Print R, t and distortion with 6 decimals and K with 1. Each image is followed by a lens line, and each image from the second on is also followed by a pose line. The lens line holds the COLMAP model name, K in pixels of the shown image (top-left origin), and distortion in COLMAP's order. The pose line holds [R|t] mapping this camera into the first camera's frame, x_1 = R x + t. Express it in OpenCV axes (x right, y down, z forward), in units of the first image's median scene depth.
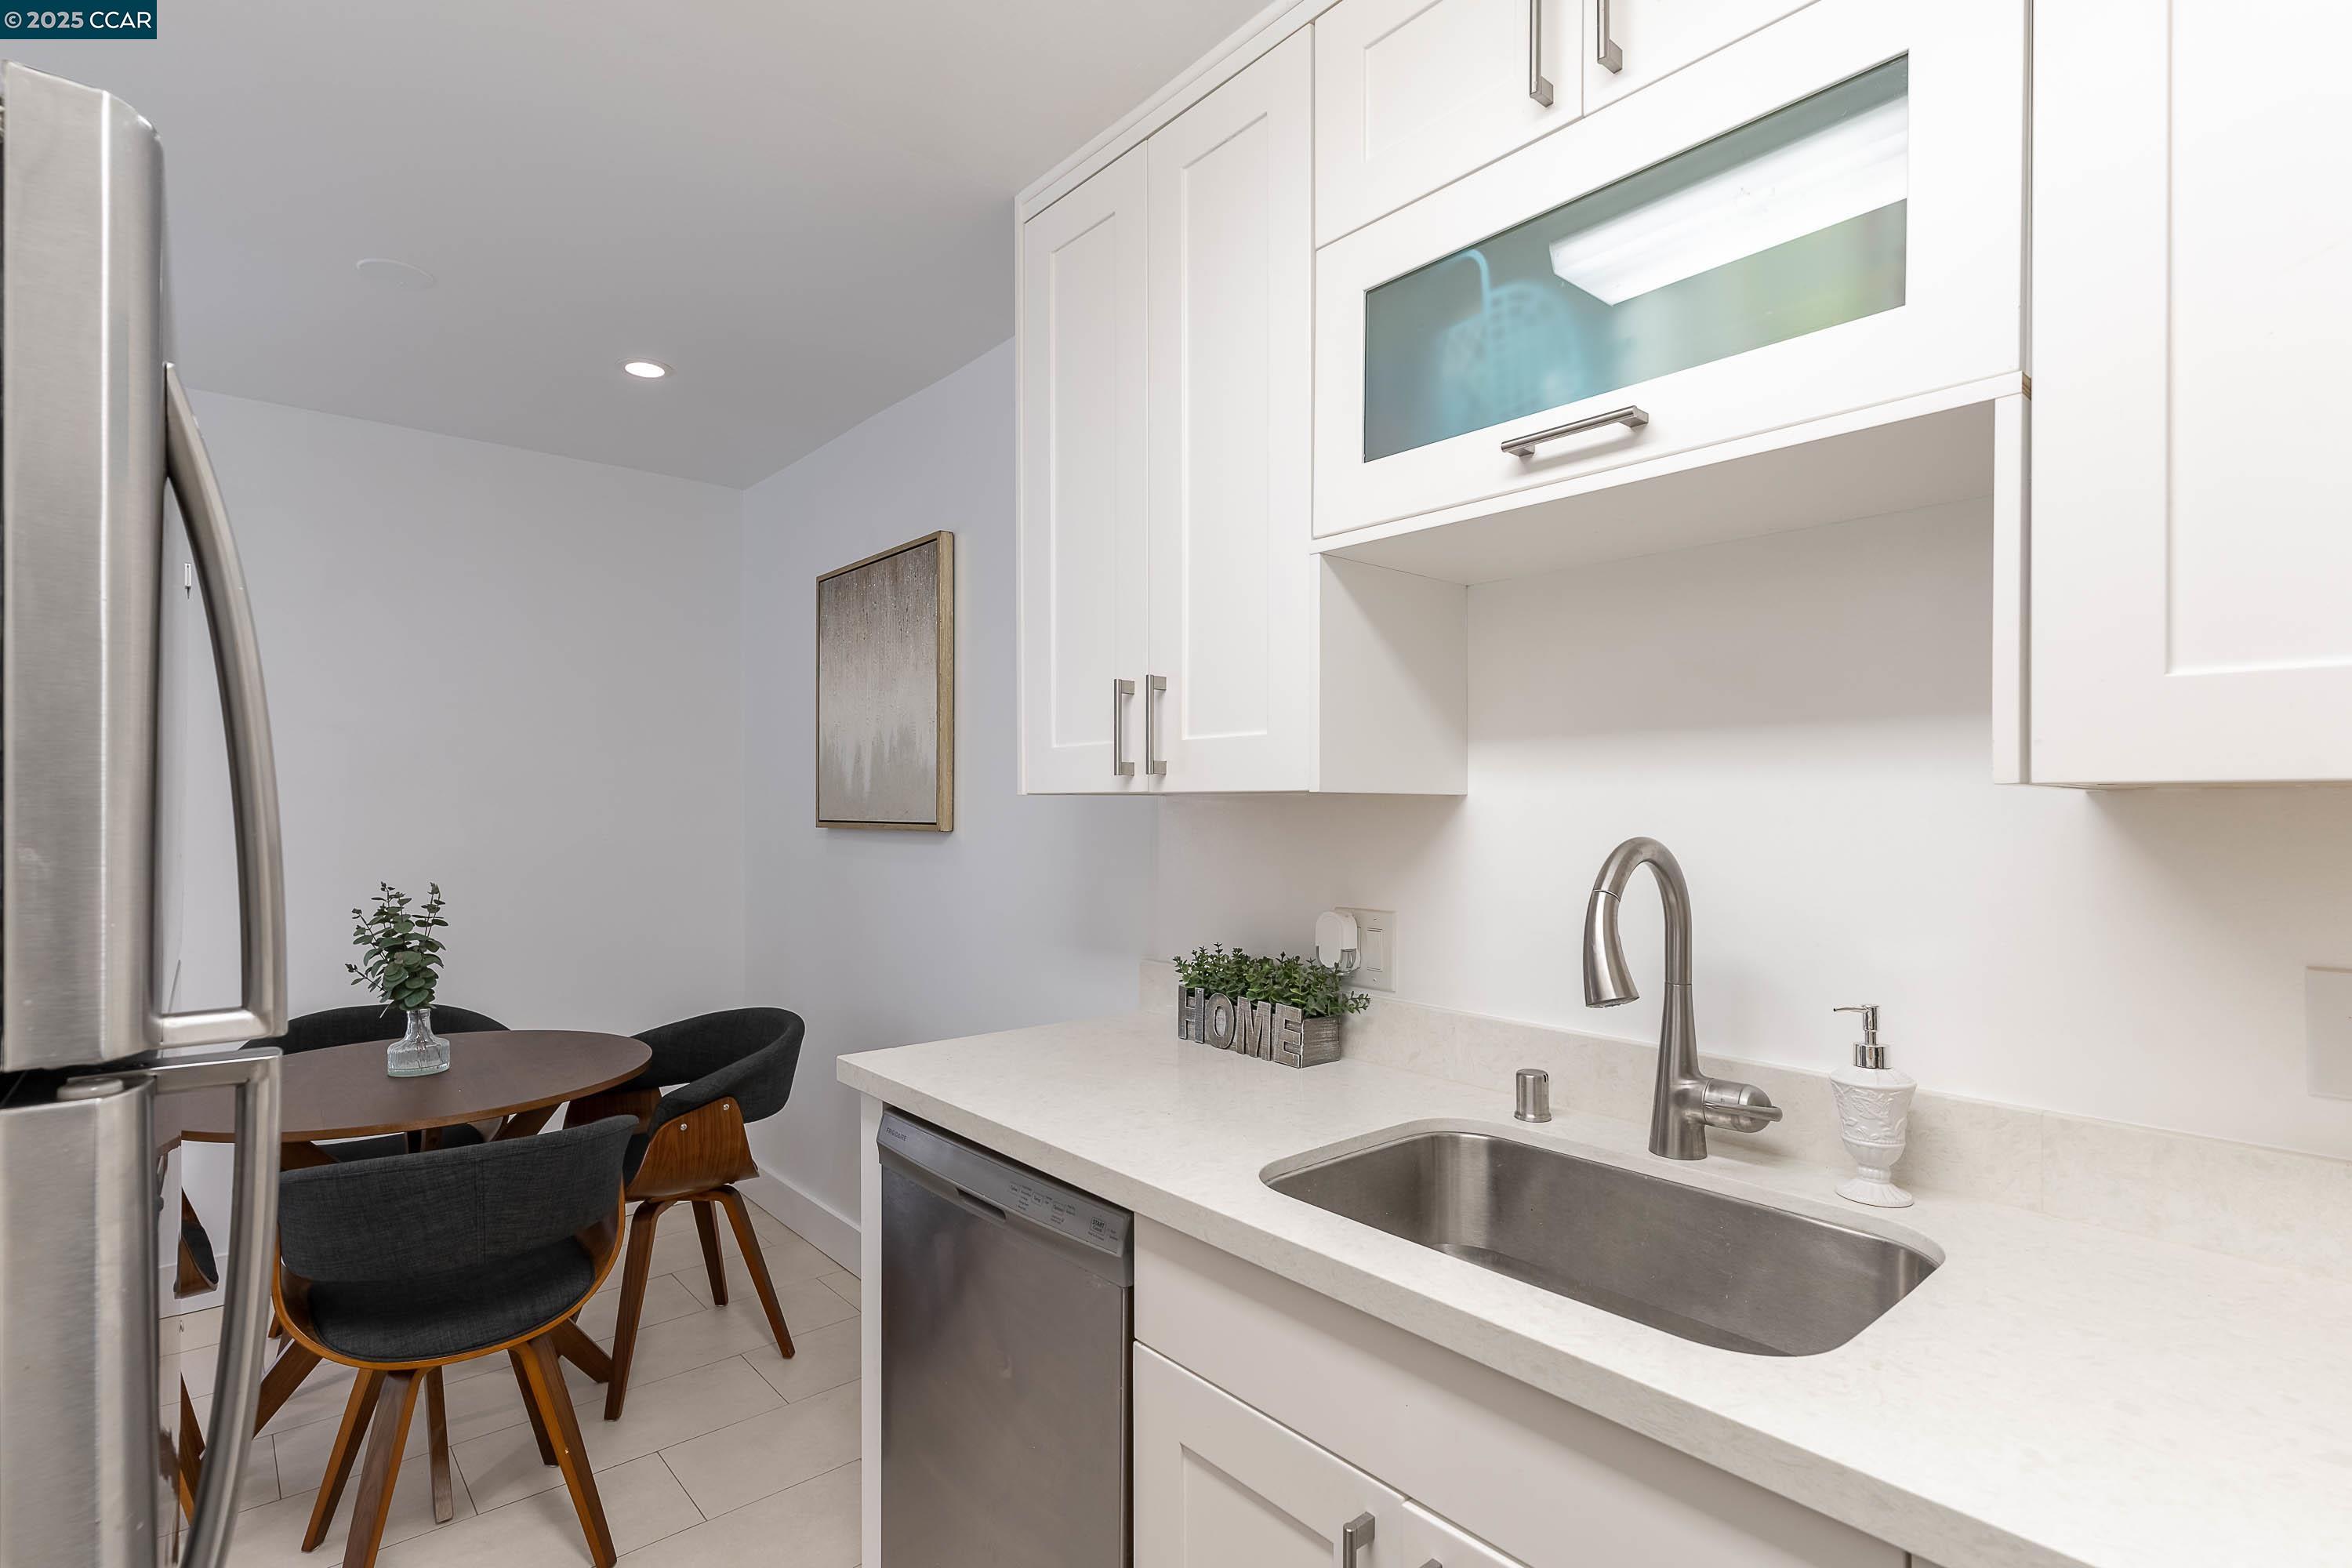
lens RADIAL K [[1099.2, 0, 1146.2], [0, 1099.2, 799.2], [0, 0, 1]] dist [-0.000179, -0.000187]
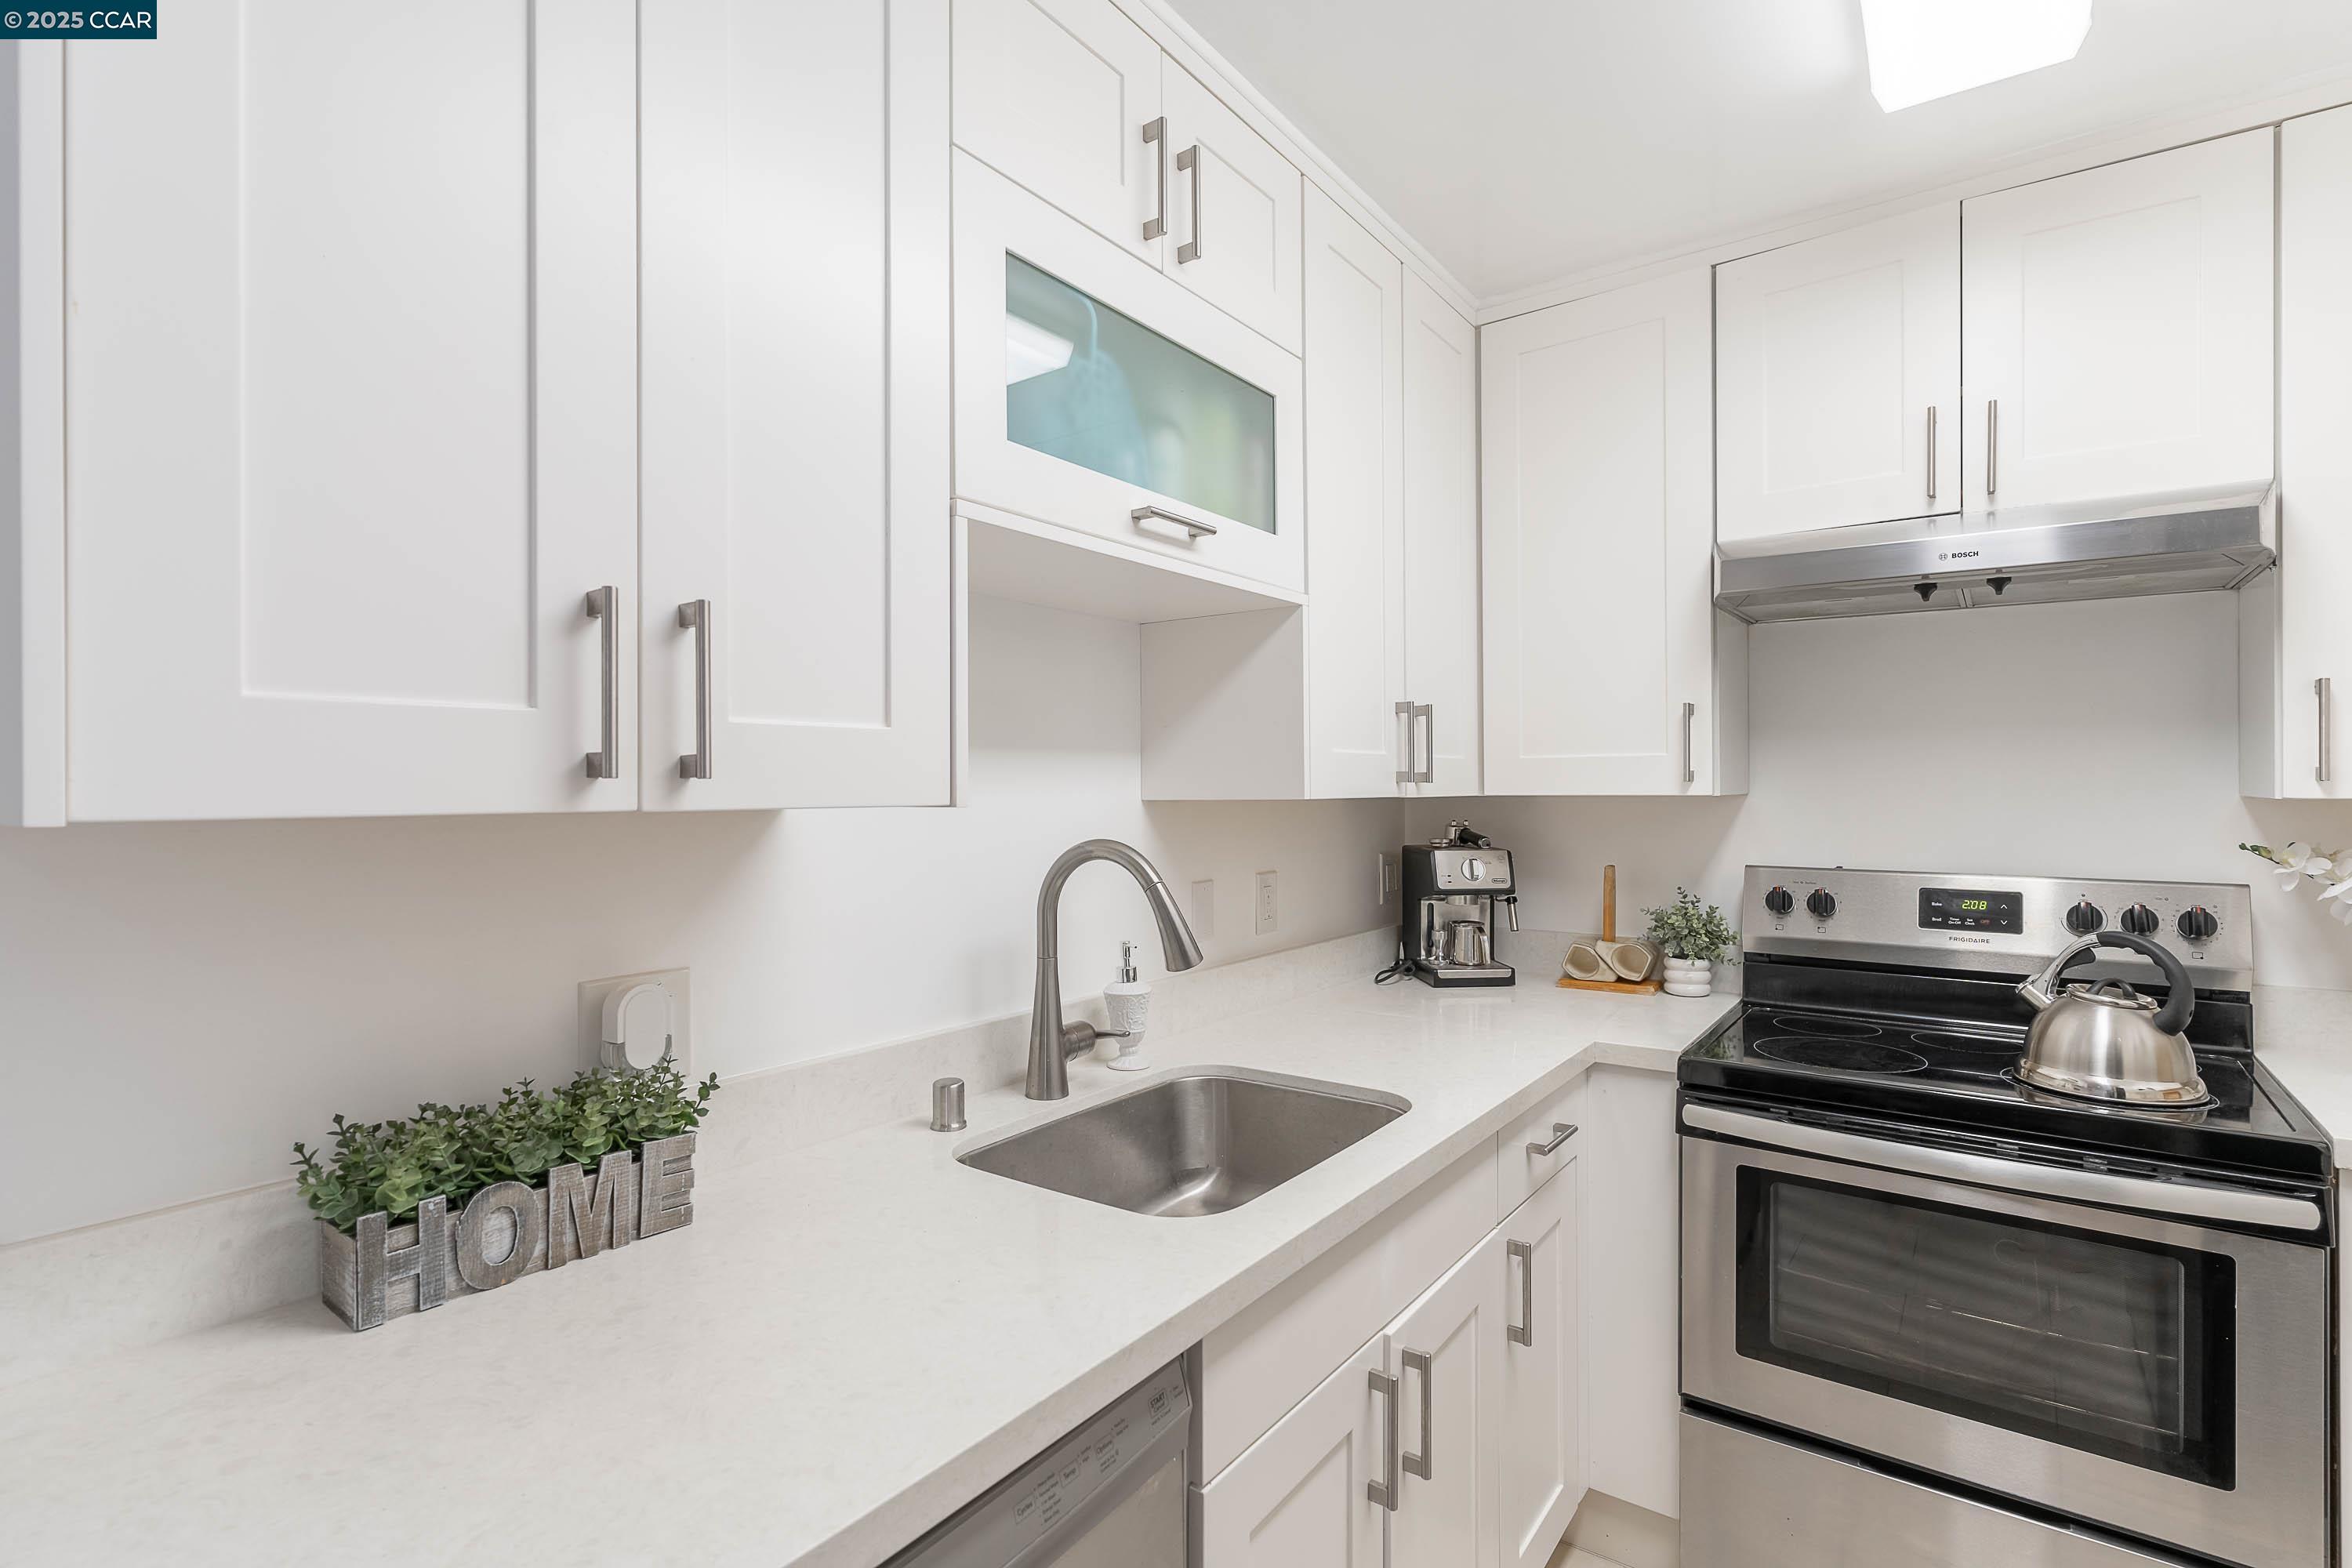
lens RADIAL K [[1099.2, 0, 1146.2], [0, 1099.2, 799.2], [0, 0, 1]] dist [-0.000179, -0.000187]
pose [[-0.208441, -0.007722, 0.978004, -0.672775], [0.002536, 0.999961, 0.008436, -0.019991], [-0.978032, 0.004239, -0.208413, 1.027847]]
